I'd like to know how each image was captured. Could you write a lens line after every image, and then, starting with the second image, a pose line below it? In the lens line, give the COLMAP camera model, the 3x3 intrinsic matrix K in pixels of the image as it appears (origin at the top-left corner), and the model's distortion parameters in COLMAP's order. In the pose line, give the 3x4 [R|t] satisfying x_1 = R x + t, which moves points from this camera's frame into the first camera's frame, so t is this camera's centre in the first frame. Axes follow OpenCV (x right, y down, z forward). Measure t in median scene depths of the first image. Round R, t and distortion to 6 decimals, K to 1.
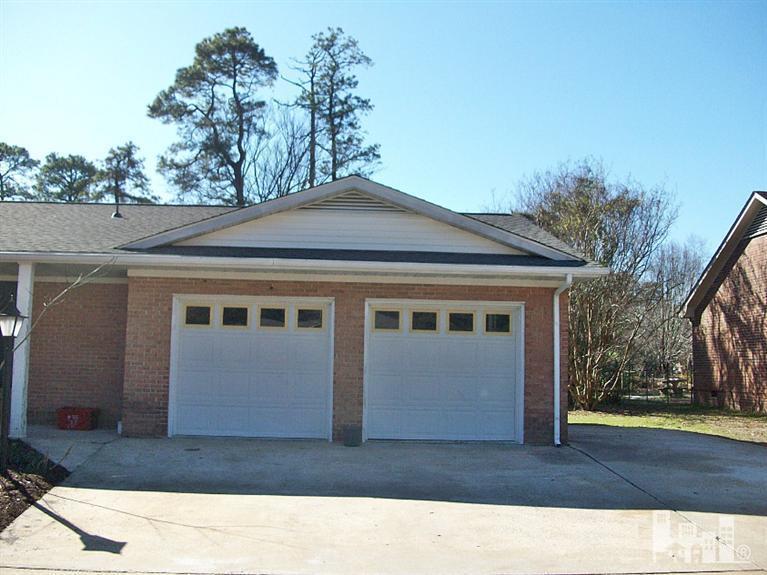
lens RADIAL K [[789.3, 0, 383.5], [0, 789.3, 287.5], [0, 0, 1]] dist [-0.114566, -0.006016]
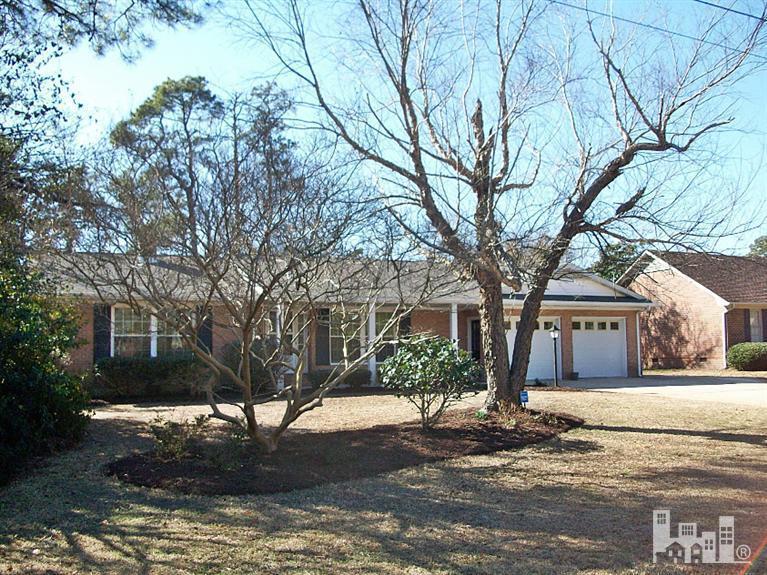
lens RADIAL K [[779.1, 0, 383.5], [0, 779.1, 287.5], [0, 0, 1]] dist [-0.008028, -0.004610]
pose [[0.945210, 0.004200, 0.326437, -0.297360], [-0.008016, 0.999914, 0.010345, -0.020674], [-0.326366, -0.012395, 0.945162, -0.228305]]
